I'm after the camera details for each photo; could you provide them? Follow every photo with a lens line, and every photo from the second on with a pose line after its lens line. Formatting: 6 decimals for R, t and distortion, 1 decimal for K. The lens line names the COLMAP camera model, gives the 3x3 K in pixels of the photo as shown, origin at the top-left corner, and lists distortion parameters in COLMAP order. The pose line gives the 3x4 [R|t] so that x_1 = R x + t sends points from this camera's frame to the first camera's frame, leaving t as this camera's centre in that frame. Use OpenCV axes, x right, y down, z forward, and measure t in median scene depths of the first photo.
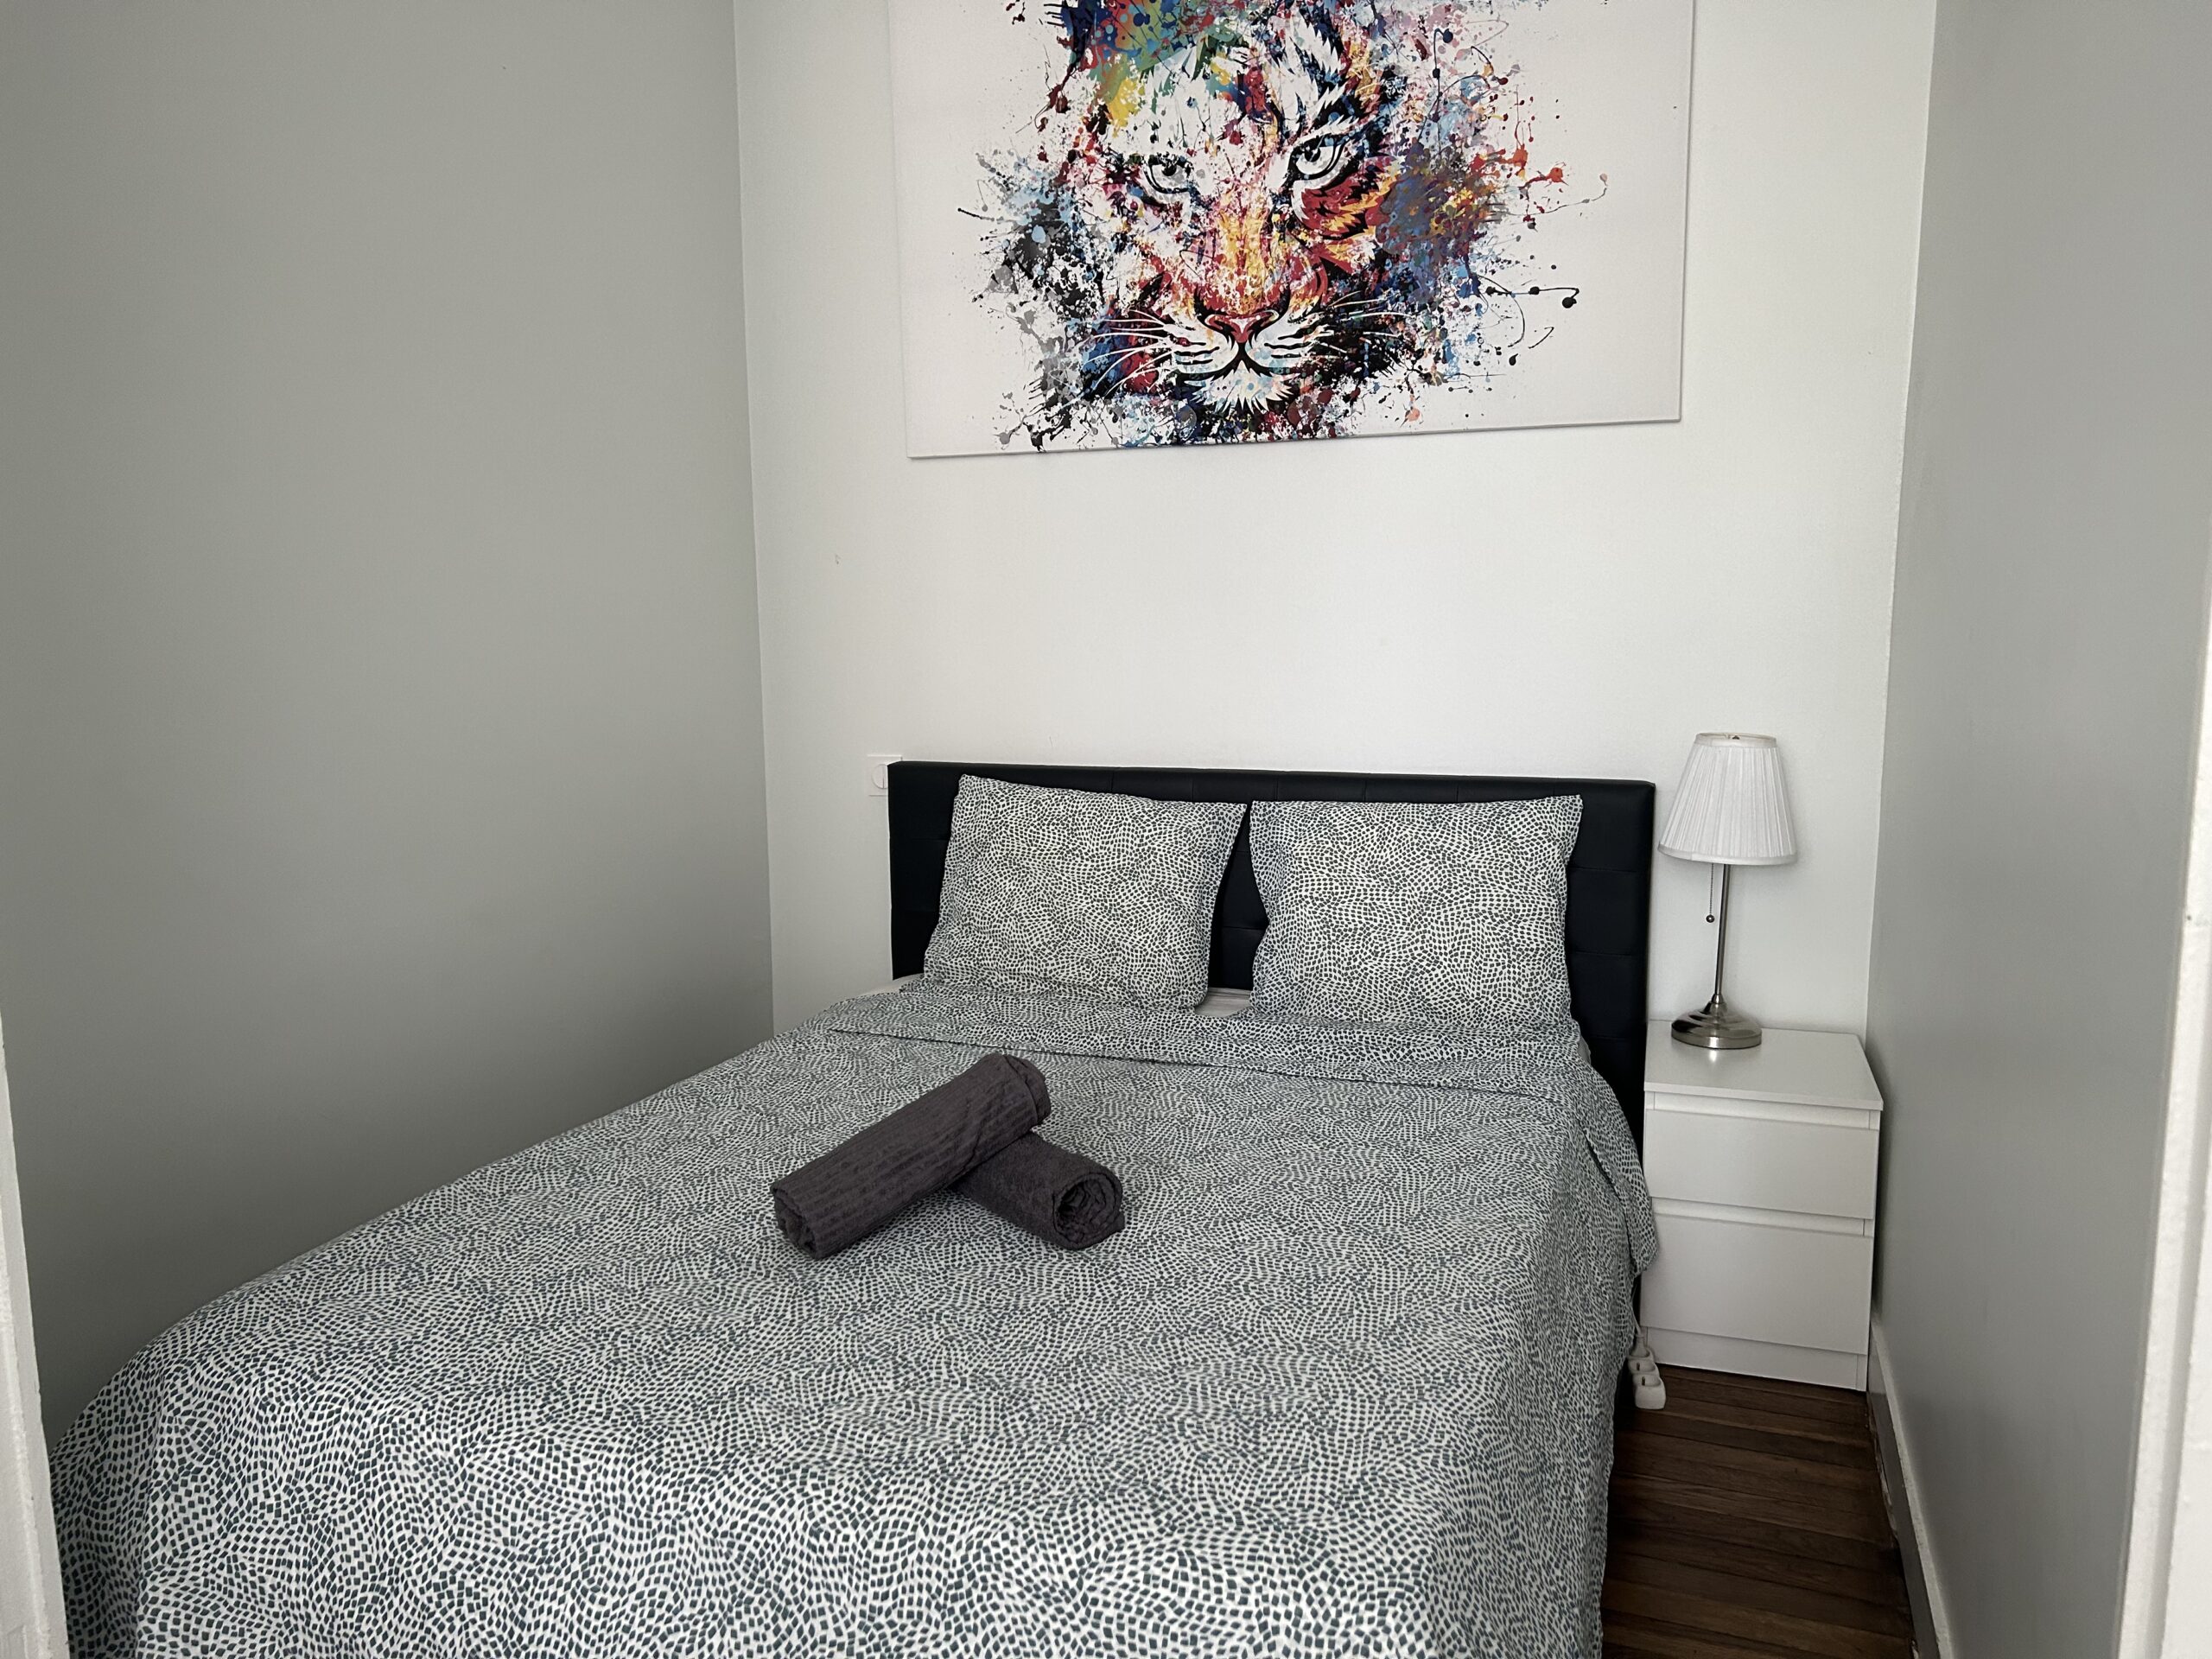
lens RADIAL K [[1672.4, 0, 1118.5], [0, 1672.4, 826.2], [0, 0, 1]] dist [0.064016, -0.072263]
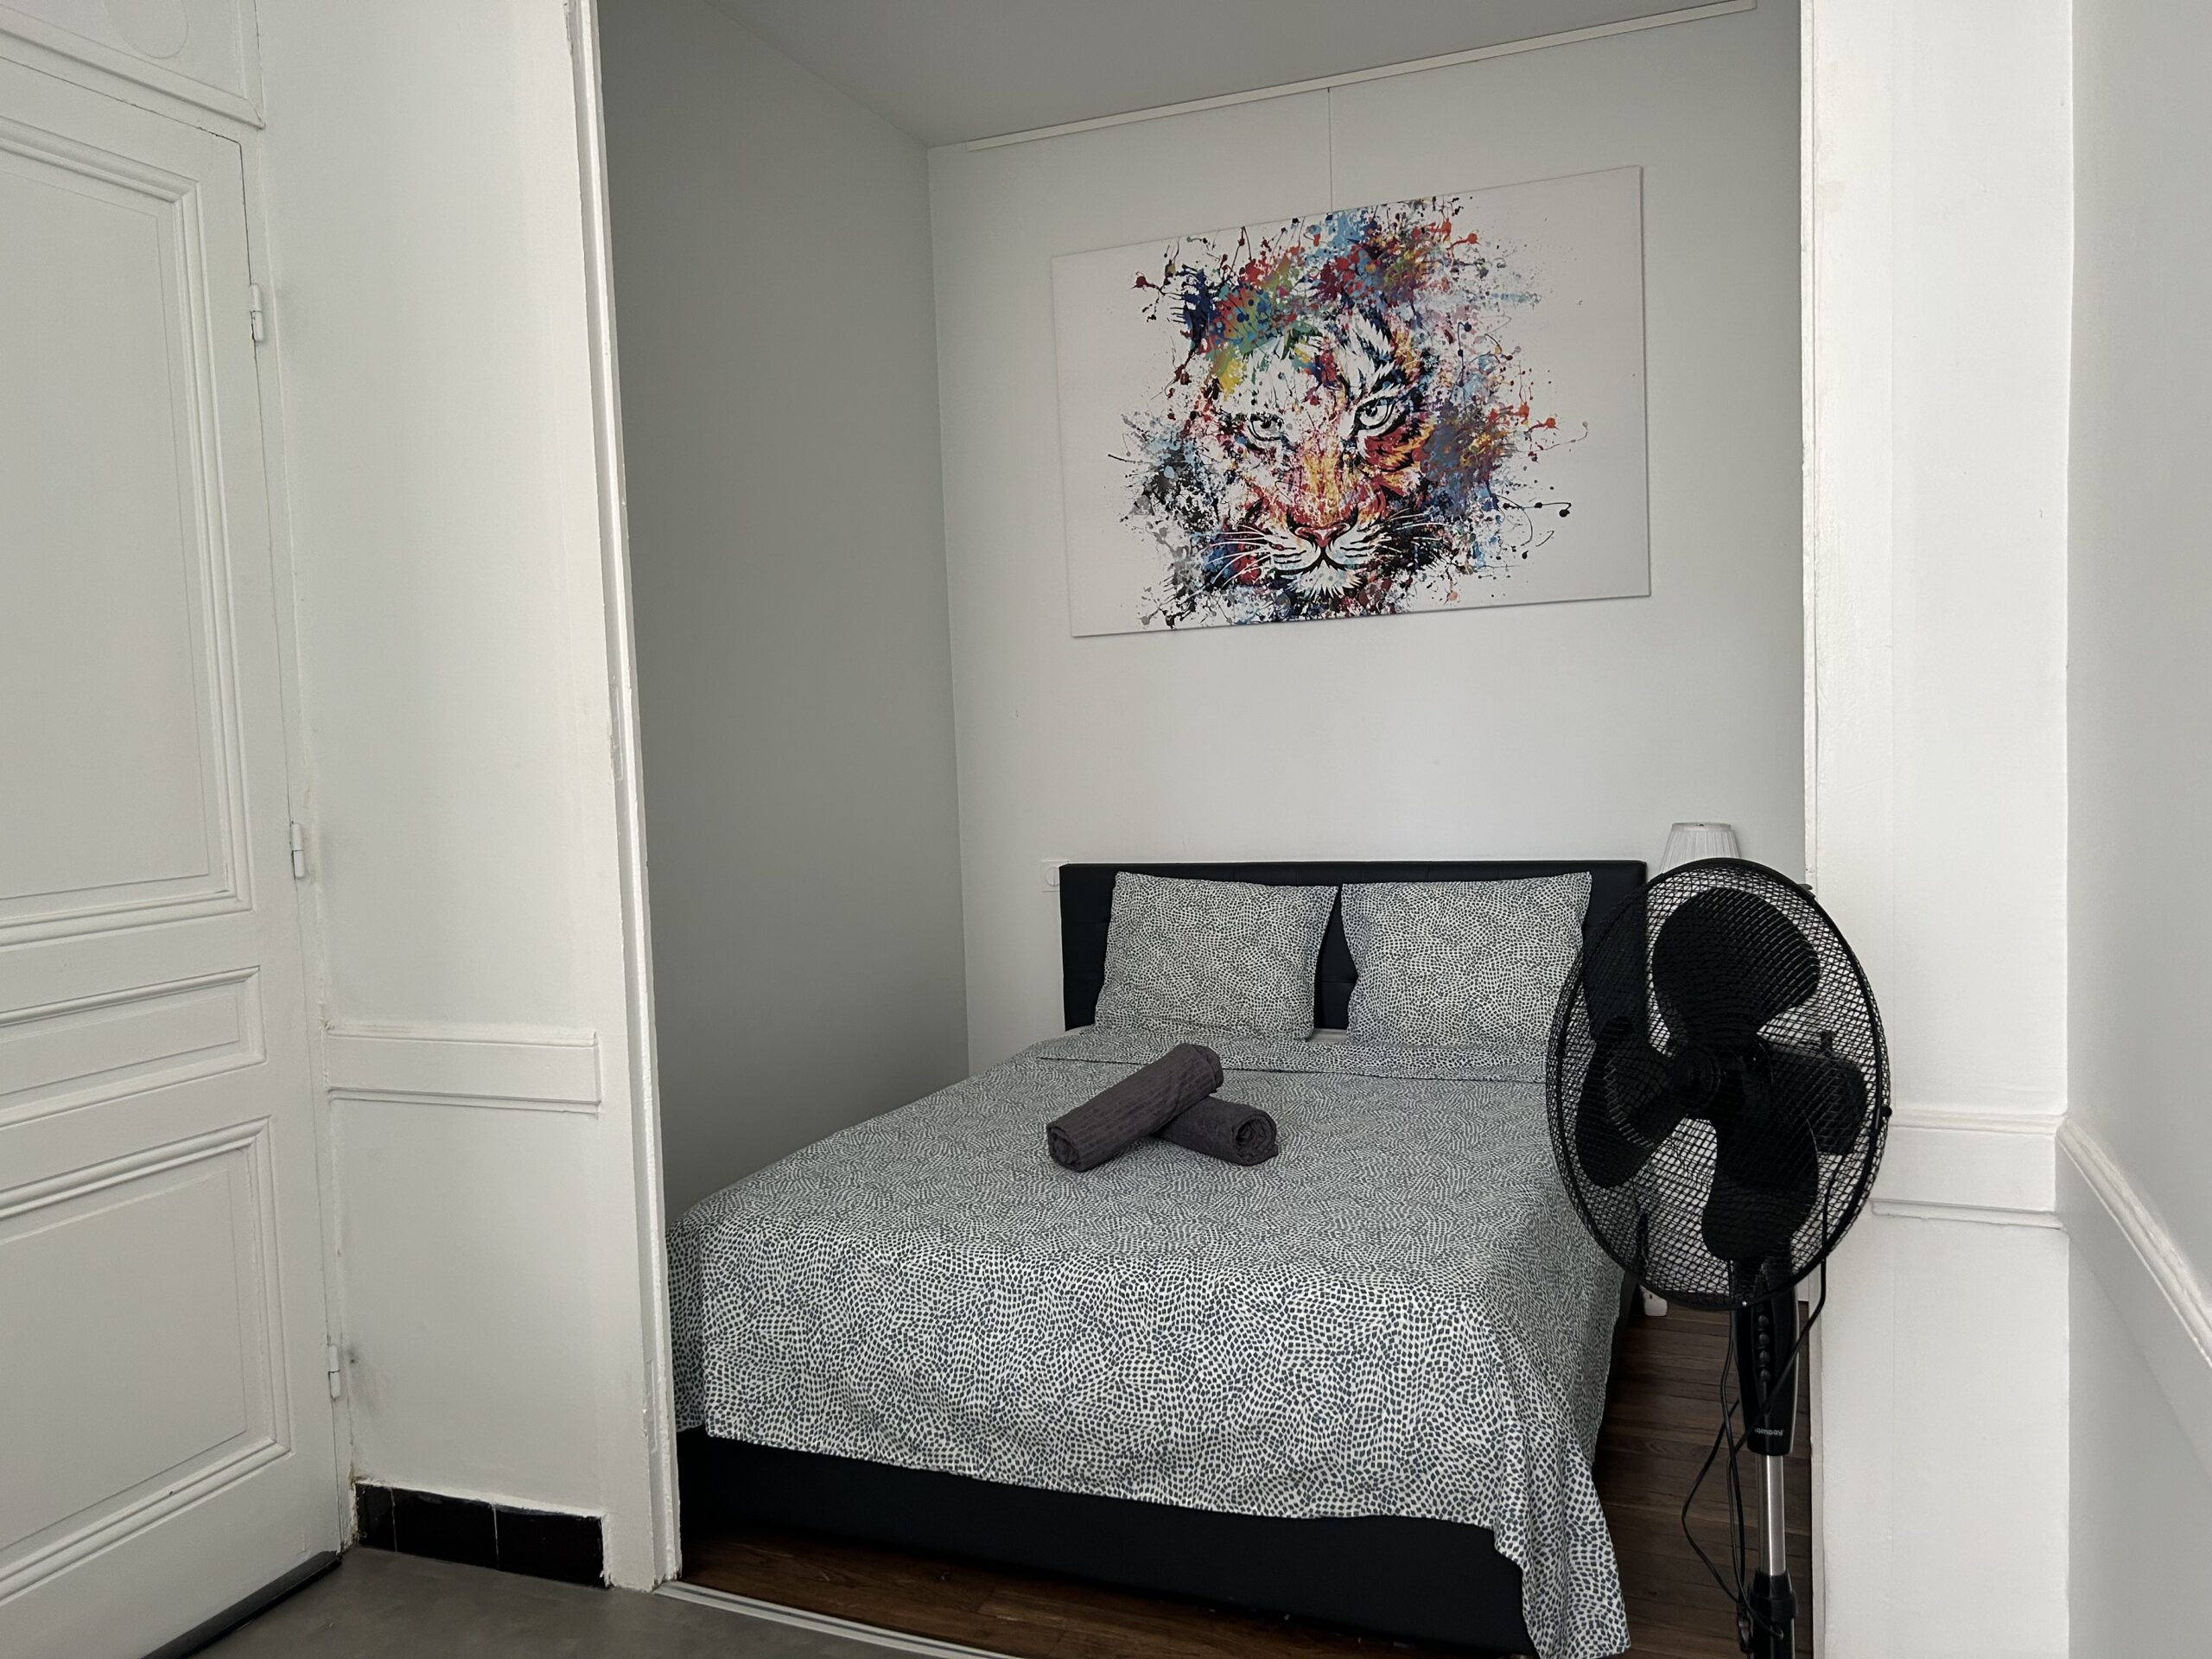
lens RADIAL K [[1672.4, 0, 1099.8], [0, 1672.4, 851.8], [0, 0, 1]] dist [0.064016, -0.072263]
pose [[0.998743, -0.026762, -0.042378, -0.057693], [0.023970, 0.997593, -0.065067, 0.042843], [0.044017, 0.063970, 0.996981, -0.351920]]
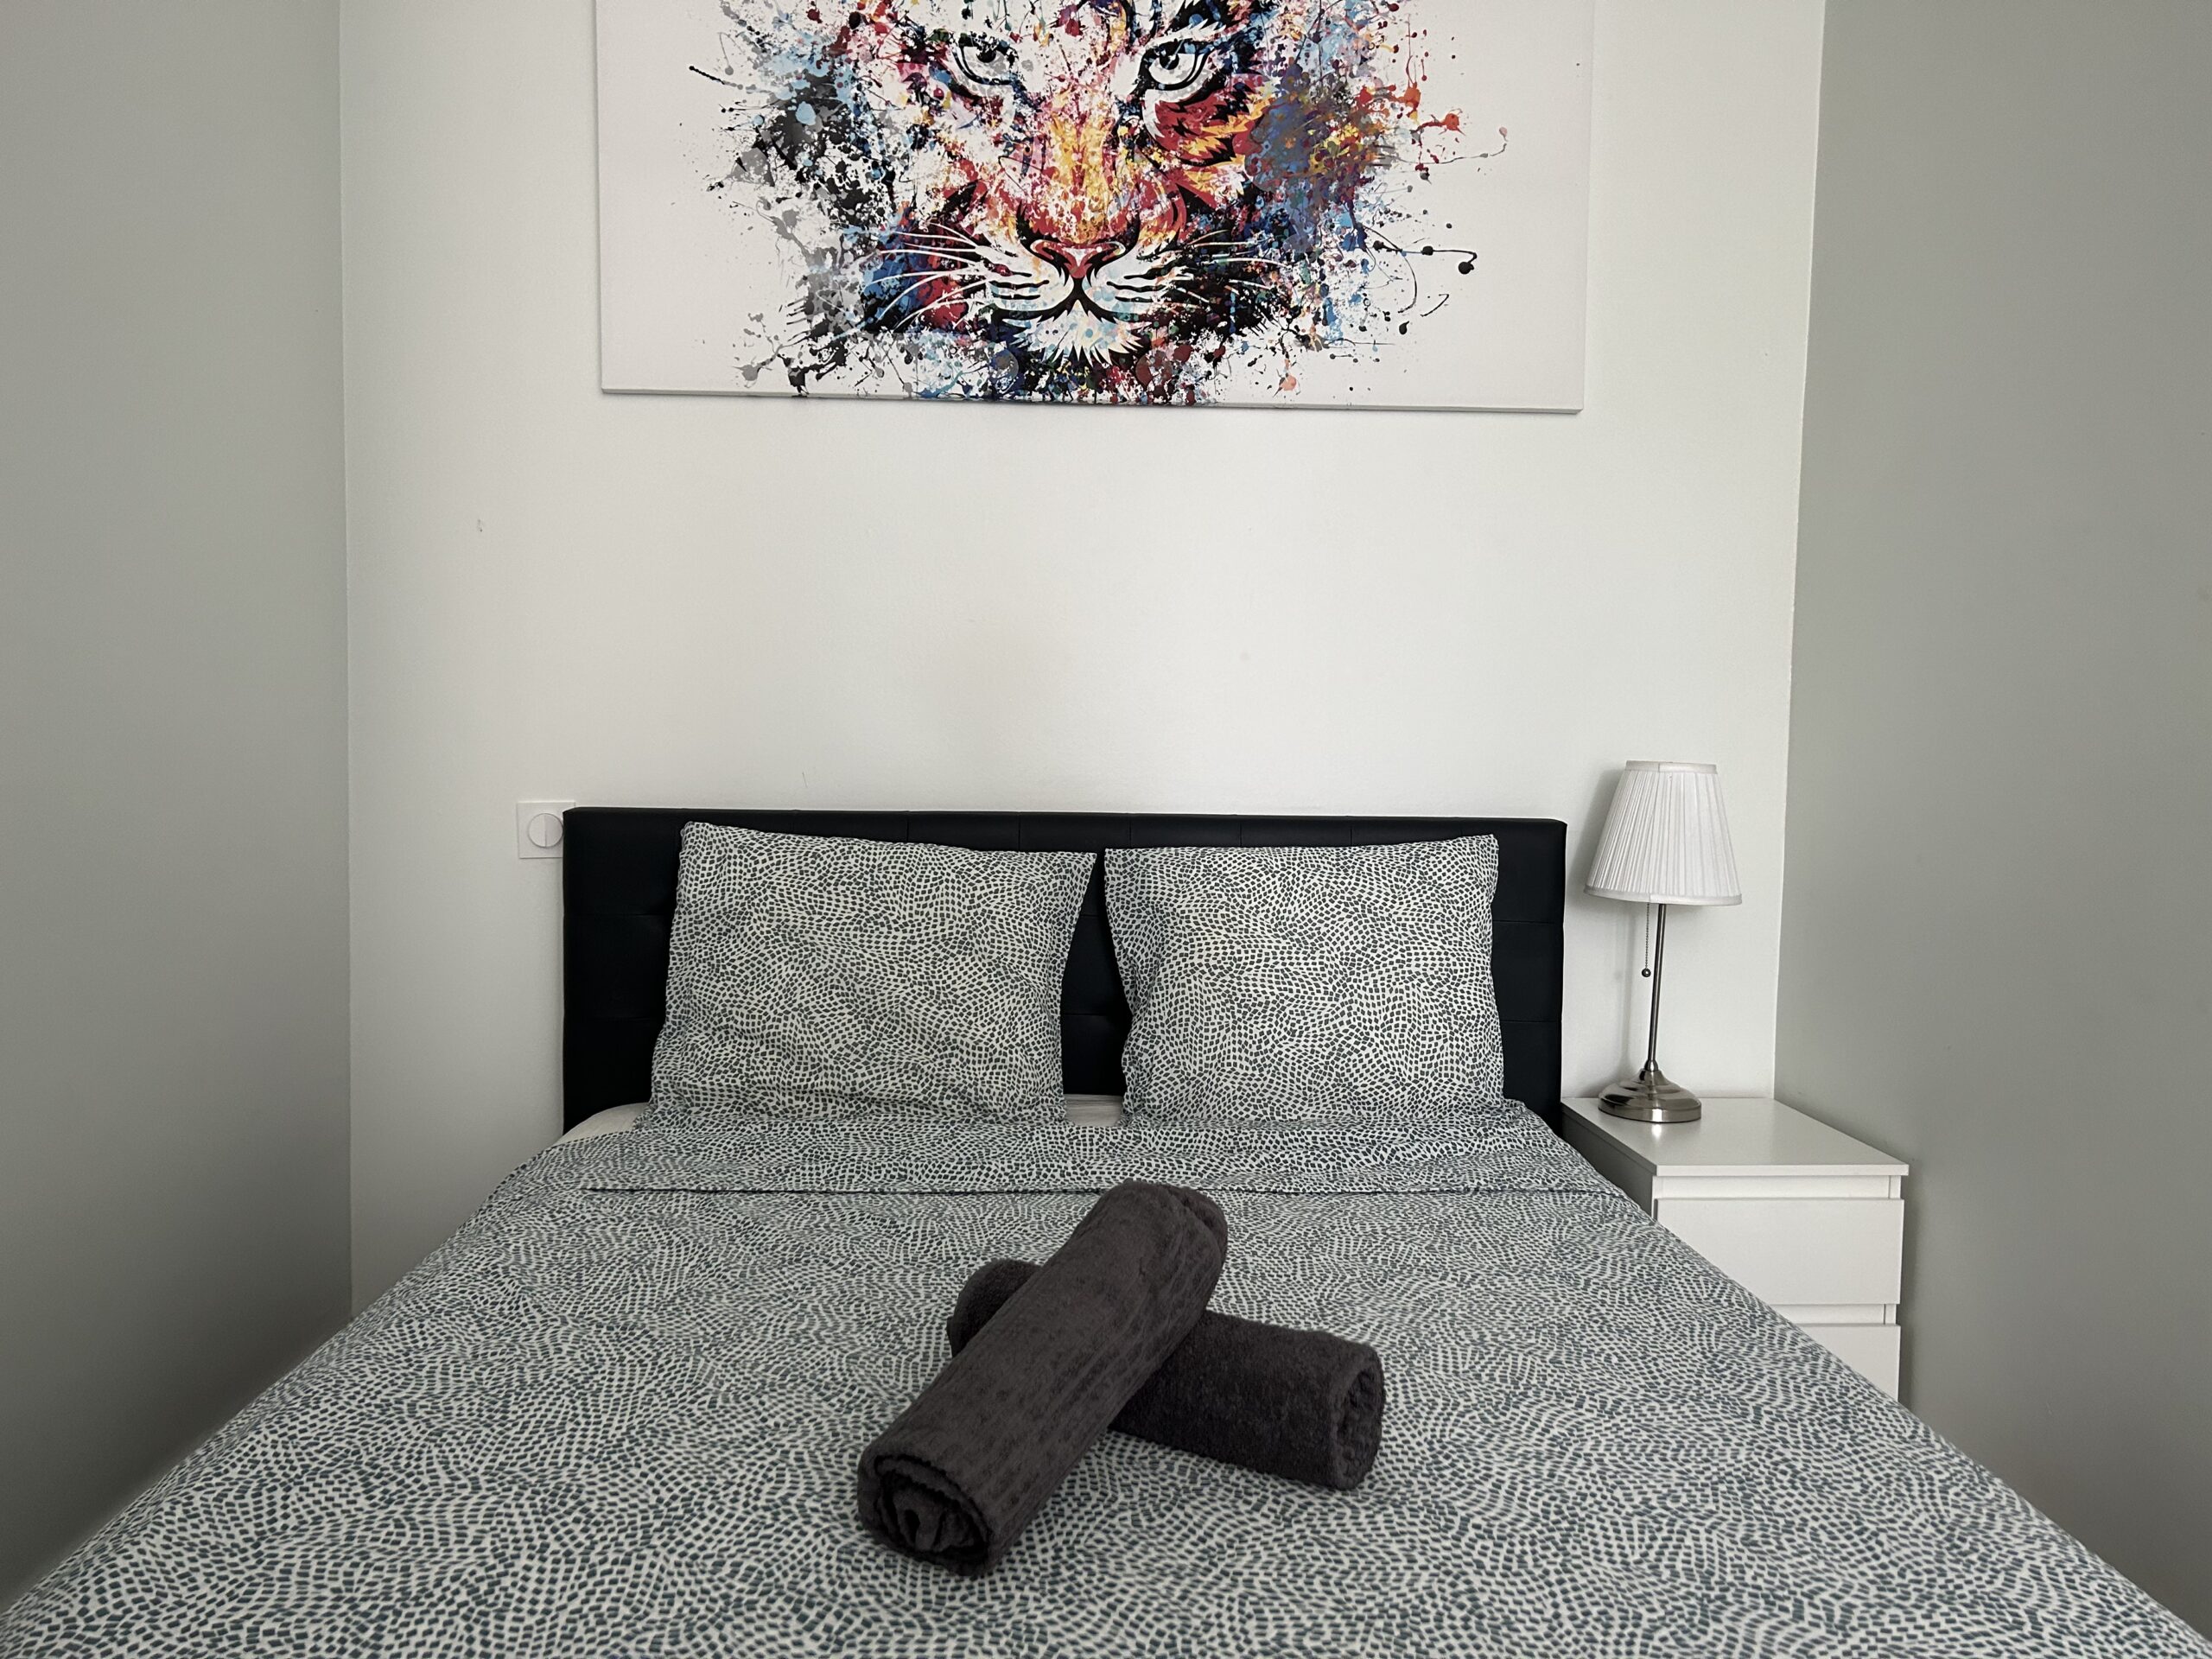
lens RADIAL K [[1672.4, 0, 1111.8], [0, 1672.4, 810.4], [0, 0, 1]] dist [0.064016, -0.072263]
pose [[0.920876, 0.004623, 0.389828, -0.231341], [0.031107, 0.995870, -0.085294, 0.035418], [-0.388612, 0.090671, 0.916929, 0.290420]]
